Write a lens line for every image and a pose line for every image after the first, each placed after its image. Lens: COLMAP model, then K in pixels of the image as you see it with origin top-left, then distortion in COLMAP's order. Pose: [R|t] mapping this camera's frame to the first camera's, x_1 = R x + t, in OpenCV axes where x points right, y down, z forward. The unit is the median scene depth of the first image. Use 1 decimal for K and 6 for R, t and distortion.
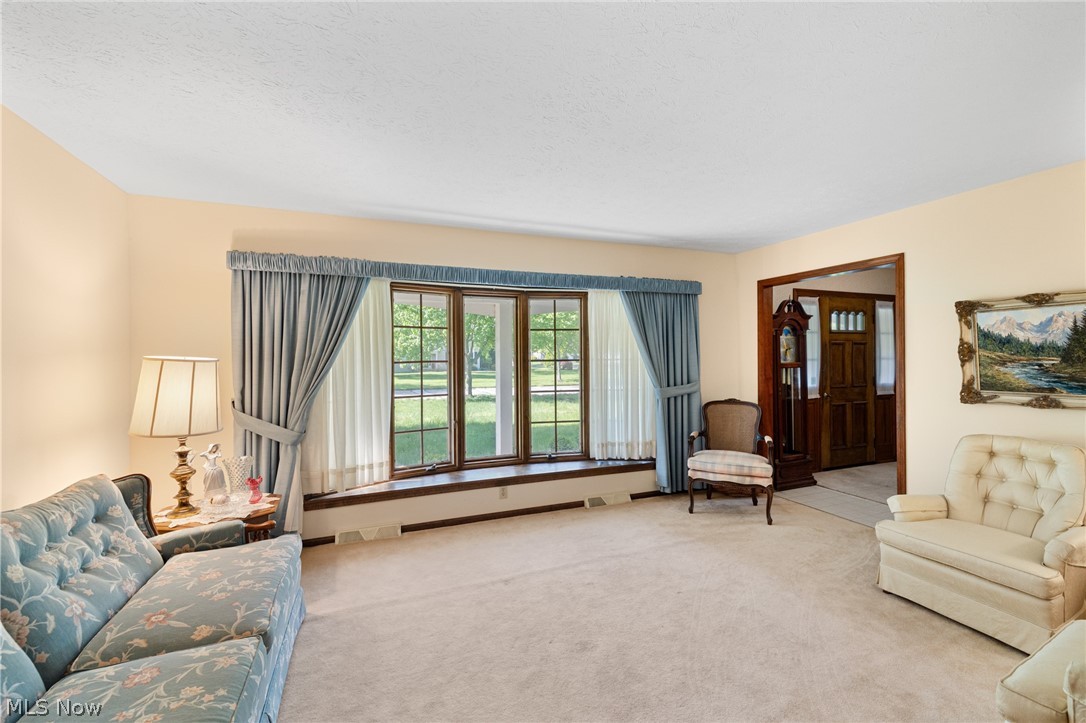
lens RADIAL K [[459.9, 0, 544.5], [0, 459.9, 356.0], [0, 0, 1]] dist [0.001201, -0.001019]
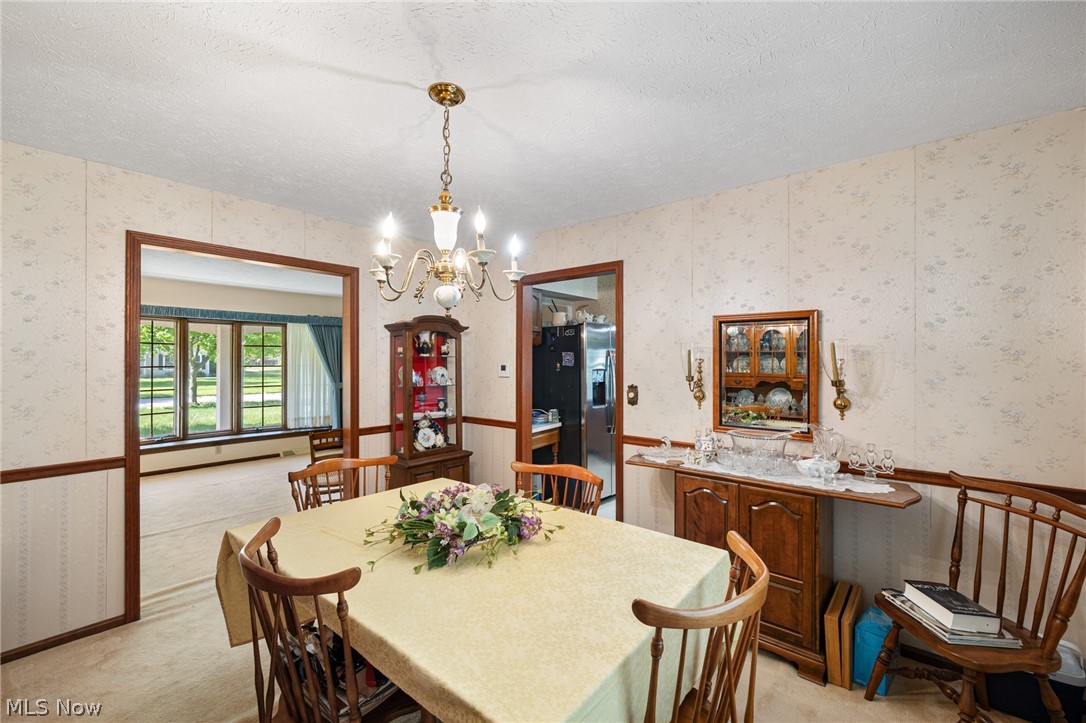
lens RADIAL K [[459.9, 0, 541.1], [0, 459.9, 361.7], [0, 0, 1]] dist [0.001201, -0.001019]
pose [[0.885053, 0.011705, 0.465342, 0.134491], [-0.011392, 0.999929, -0.003484, -0.010436], [-0.465350, -0.002218, 0.885124, -0.803750]]
